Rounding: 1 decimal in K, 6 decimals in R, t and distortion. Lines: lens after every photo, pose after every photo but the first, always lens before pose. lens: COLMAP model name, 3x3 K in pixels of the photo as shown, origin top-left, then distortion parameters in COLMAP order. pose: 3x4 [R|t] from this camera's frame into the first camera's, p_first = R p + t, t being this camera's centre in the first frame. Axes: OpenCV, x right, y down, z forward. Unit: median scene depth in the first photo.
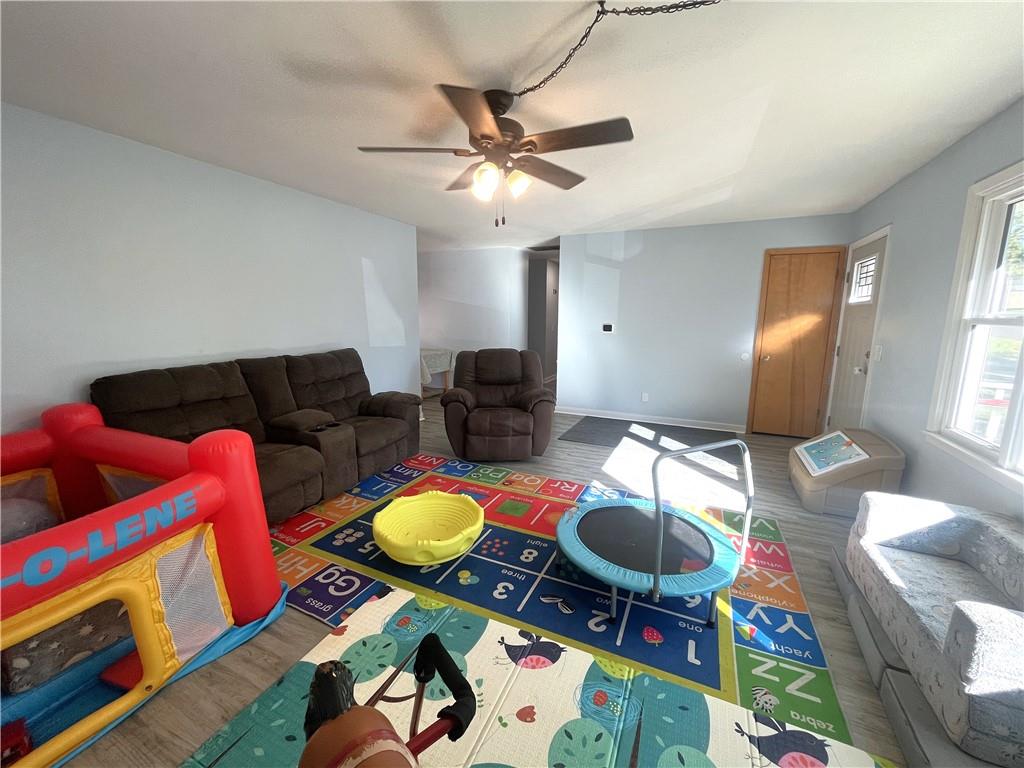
lens RADIAL K [[411.1, 0, 511.0], [0, 411.1, 385.5], [0, 0, 1]] dist [-0.004584, 0.000064]
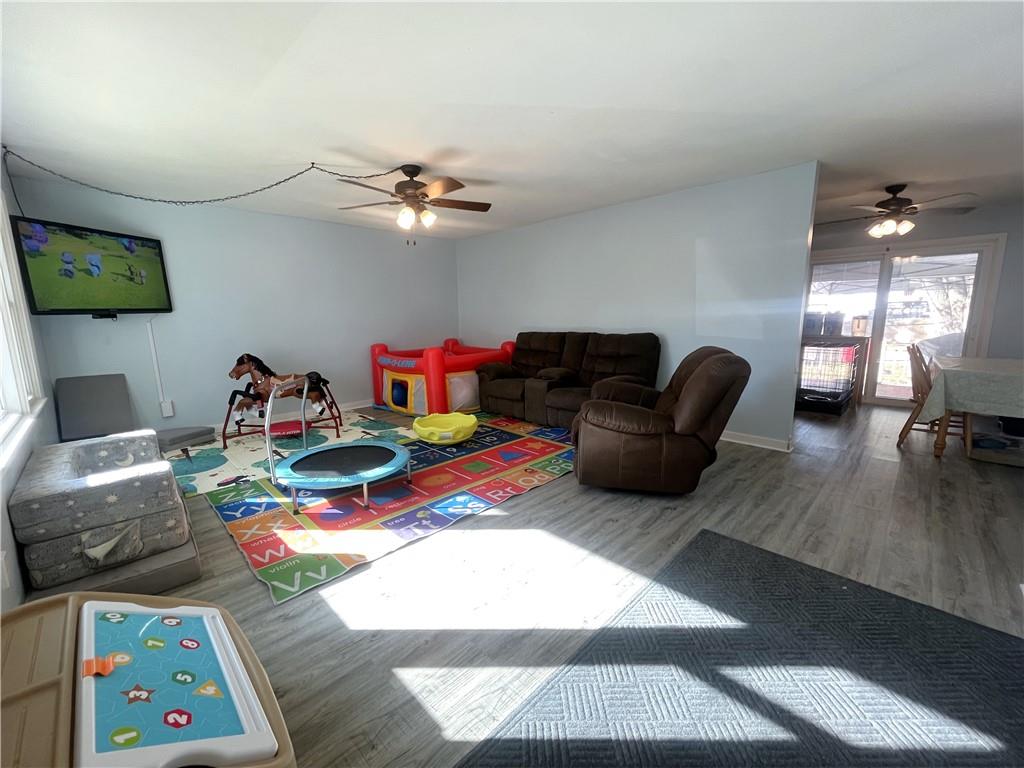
lens RADIAL K [[411.1, 0, 511.0], [0, 411.1, 385.5], [0, 0, 1]] dist [-0.004584, 0.000064]
pose [[-0.339905, 0.158688, -0.926975, 0.920651], [-0.151255, 0.963606, 0.220421, -0.173773], [0.928217, 0.215131, -0.303532, 1.268960]]
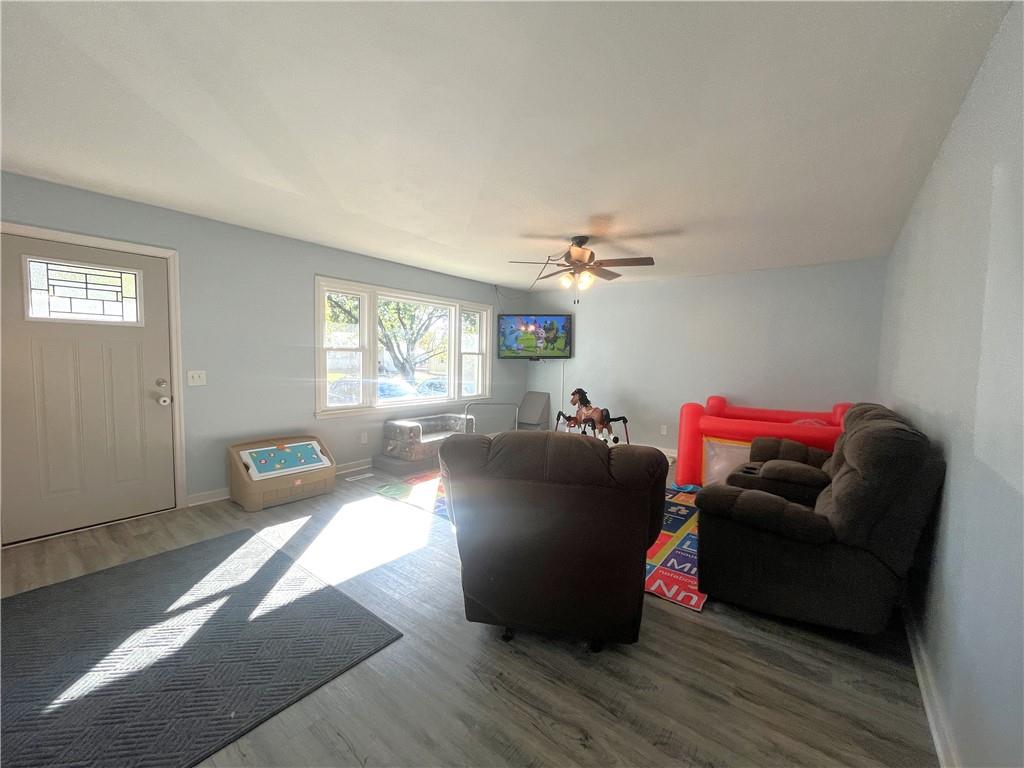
lens RADIAL K [[411.1, 0, 511.0], [0, 411.1, 385.5], [0, 0, 1]] dist [-0.004584, 0.000064]
pose [[-0.973960, -0.039621, 0.223230, -0.107431], [0.013871, 0.972353, 0.233103, -0.300321], [-0.226295, 0.230129, -0.946484, 1.862168]]
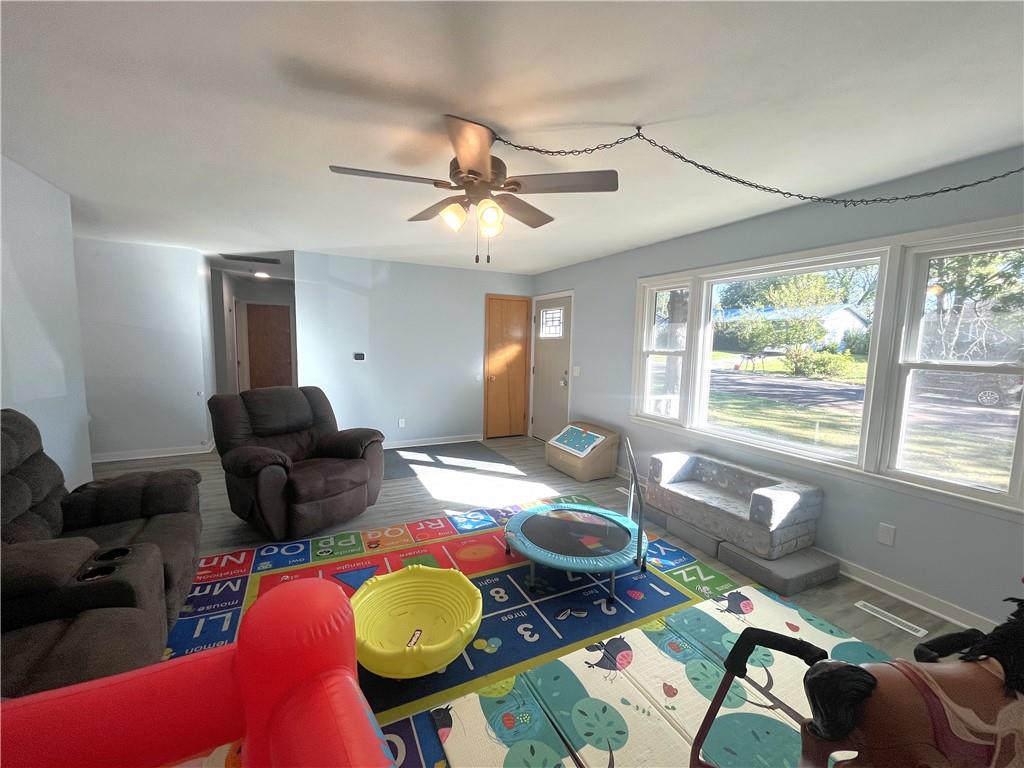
lens RADIAL K [[411.1, 0, 511.0], [0, 411.1, 385.5], [0, 0, 1]] dist [-0.004584, 0.000064]
pose [[0.618873, -0.074562, 0.781944, -0.491841], [0.114367, 0.993430, 0.004212, -0.062276], [-0.777120, 0.086822, 0.623335, 0.235808]]
